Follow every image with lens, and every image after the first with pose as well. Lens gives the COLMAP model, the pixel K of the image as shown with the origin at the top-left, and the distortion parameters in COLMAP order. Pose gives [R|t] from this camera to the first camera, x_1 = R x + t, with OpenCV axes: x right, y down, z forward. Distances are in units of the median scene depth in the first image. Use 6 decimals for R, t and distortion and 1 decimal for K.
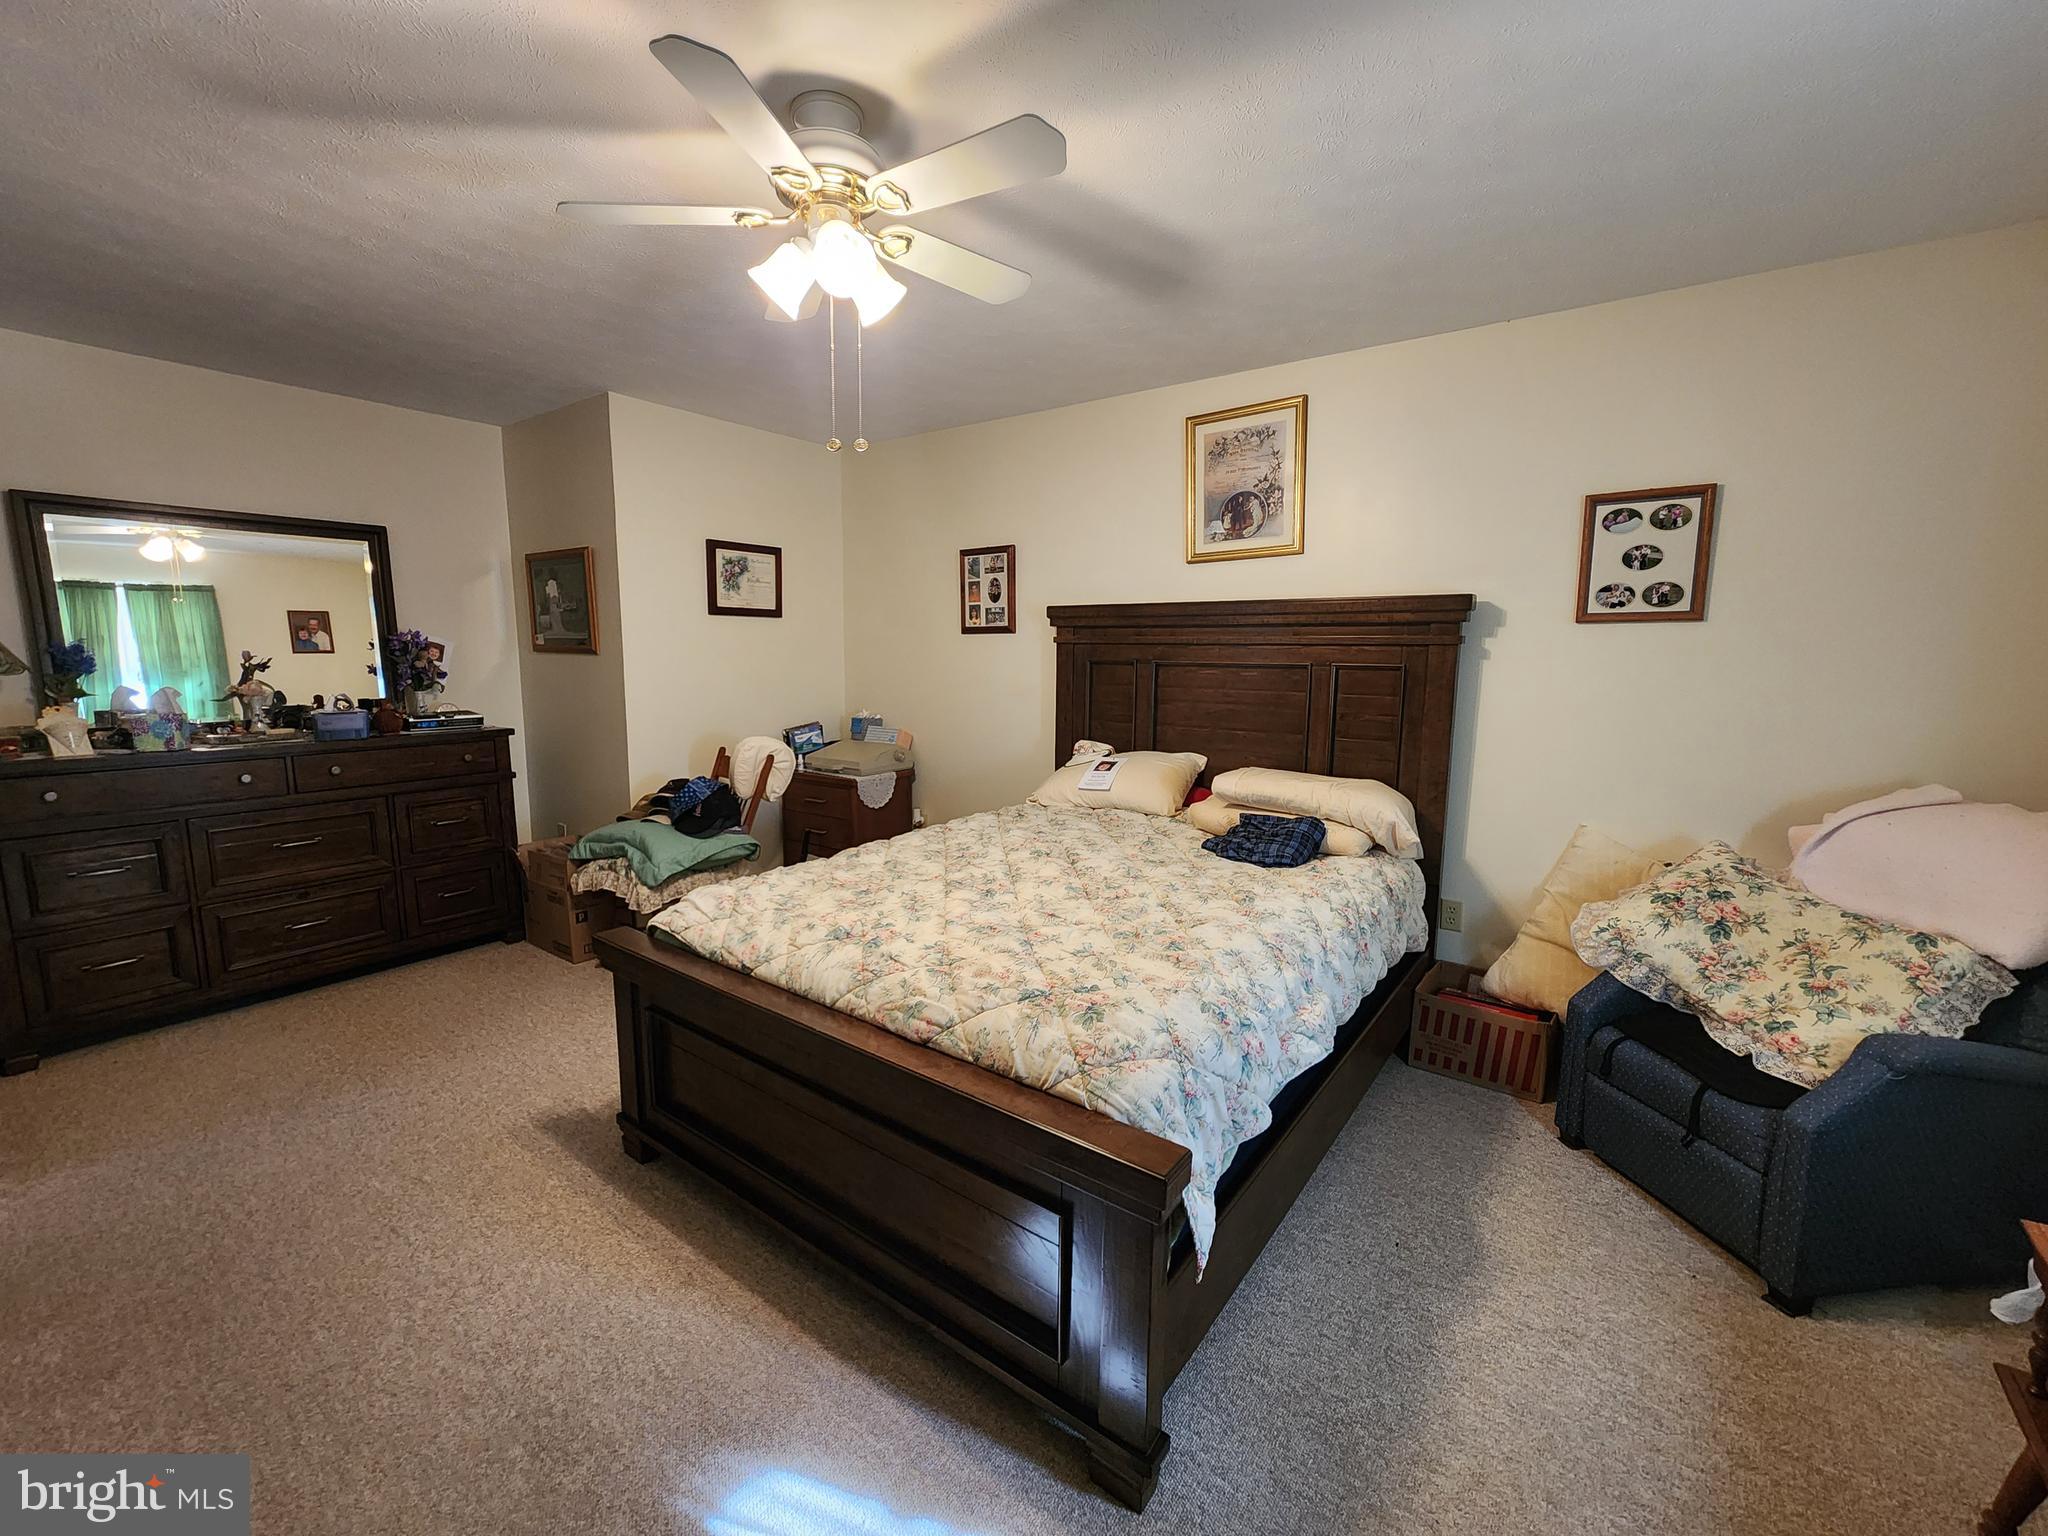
lens RADIAL K [[844.3, 0, 1001.5], [0, 844.3, 761.4], [0, 0, 1]] dist [-0.001050, 0.000239]
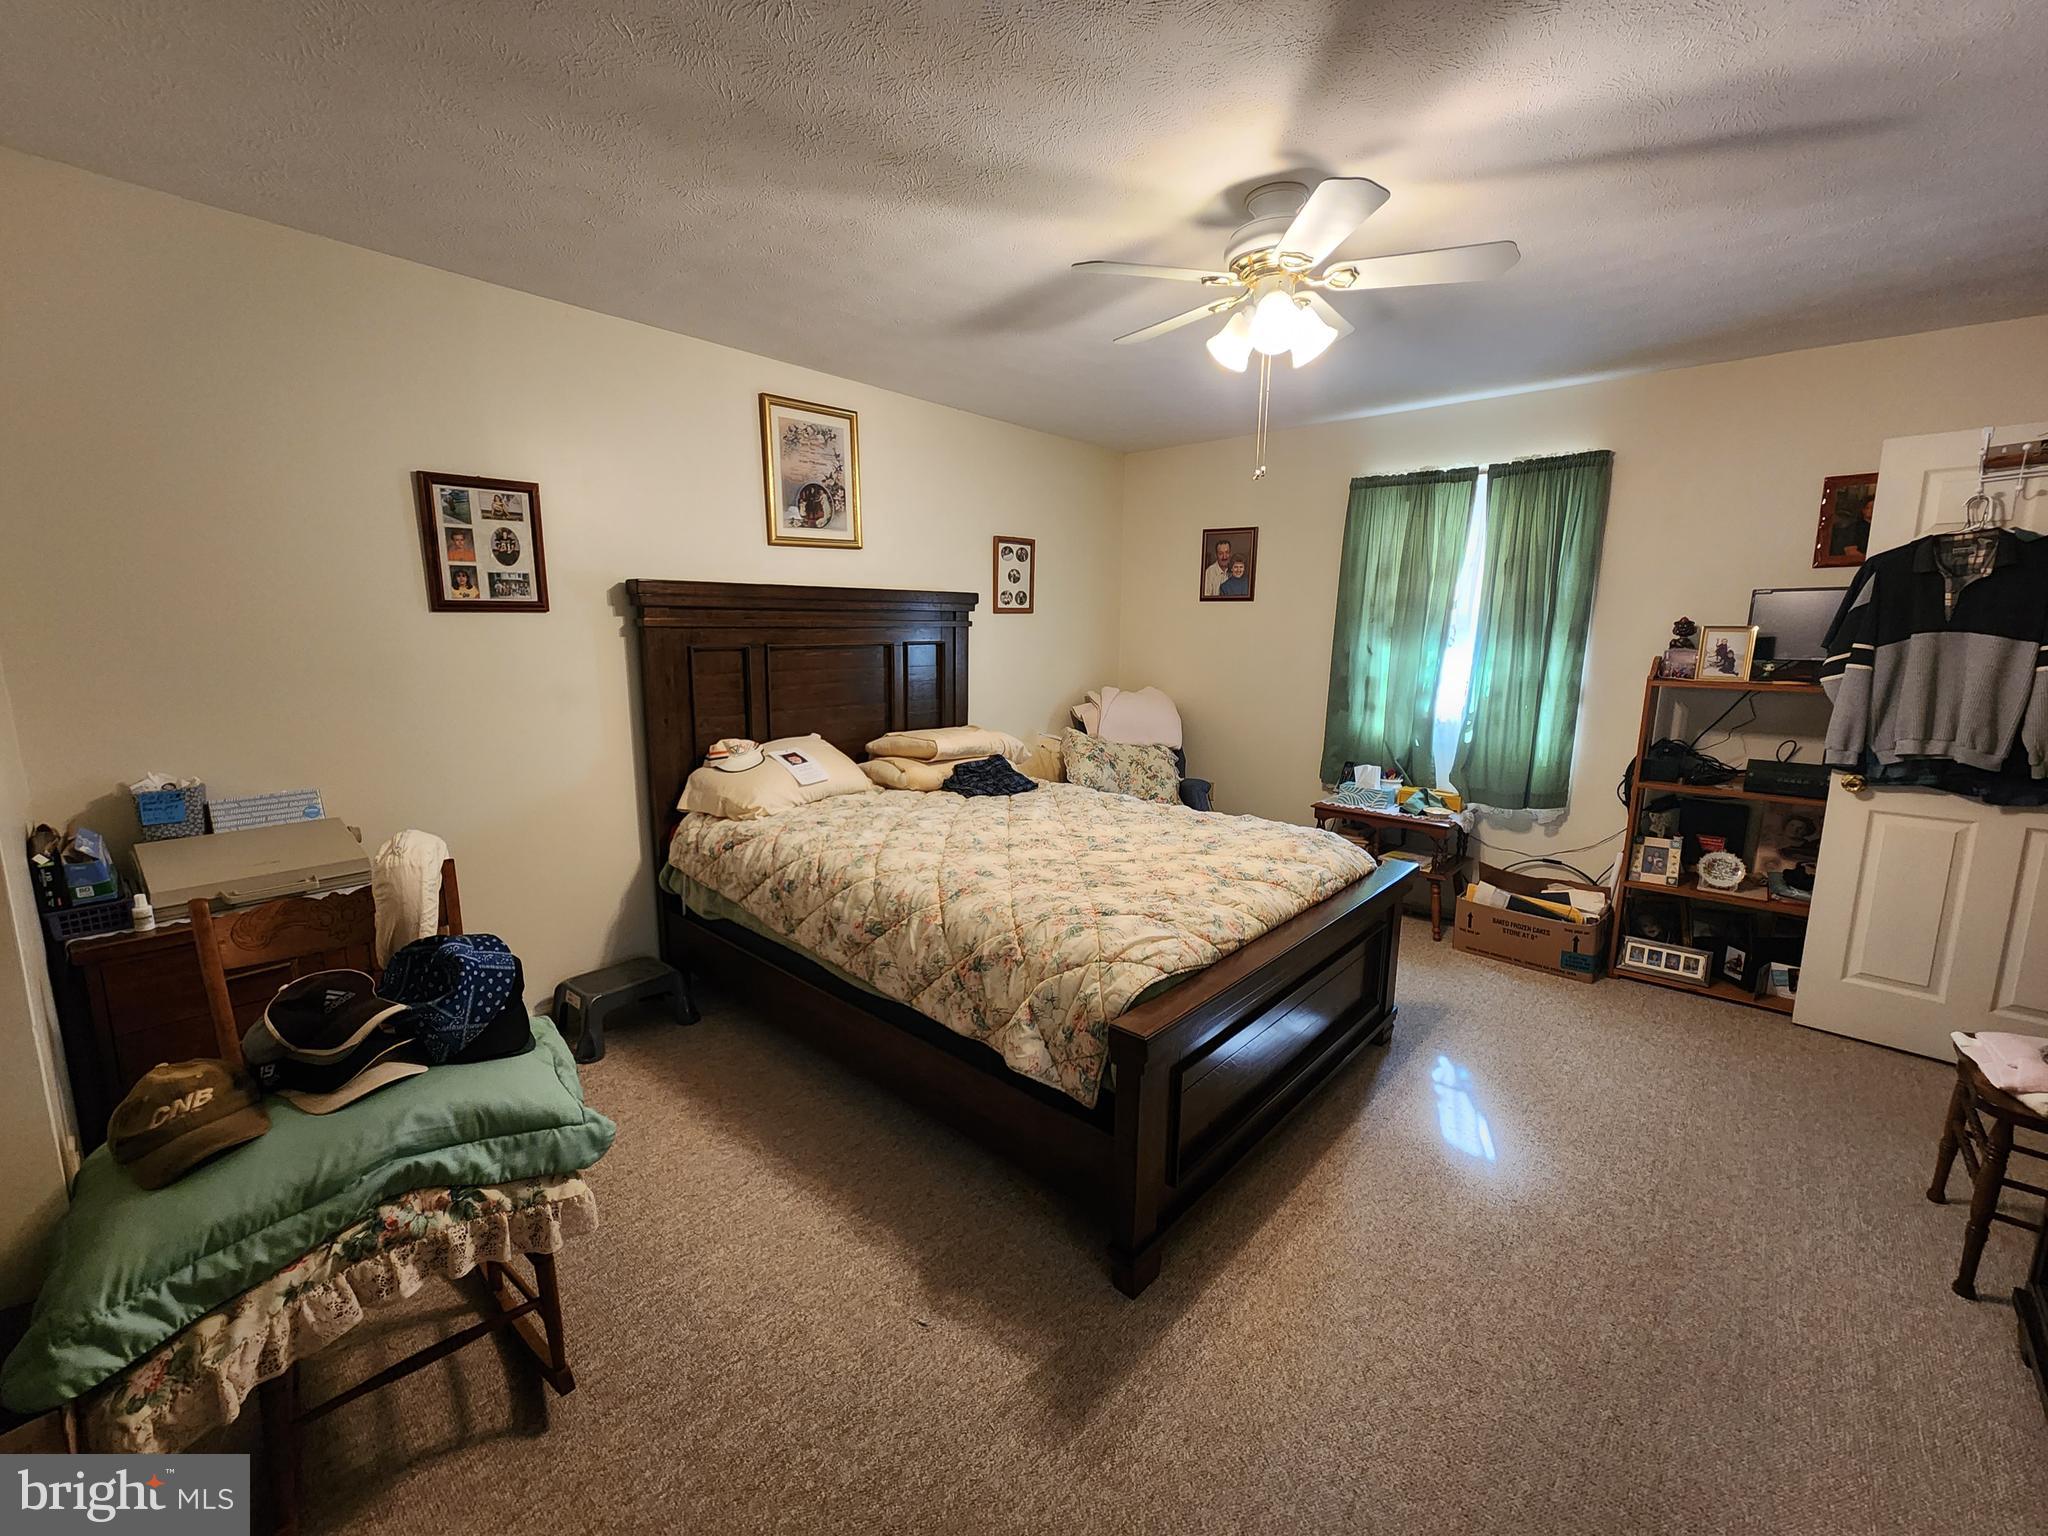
lens RADIAL K [[844.3, 0, 1001.5], [0, 844.3, 761.4], [0, 0, 1]] dist [-0.001050, 0.000239]
pose [[0.089931, -0.166269, 0.981971, -0.783334], [0.130331, 0.979452, 0.153906, -0.106639], [-0.987384, 0.114140, 0.109753, 0.674967]]
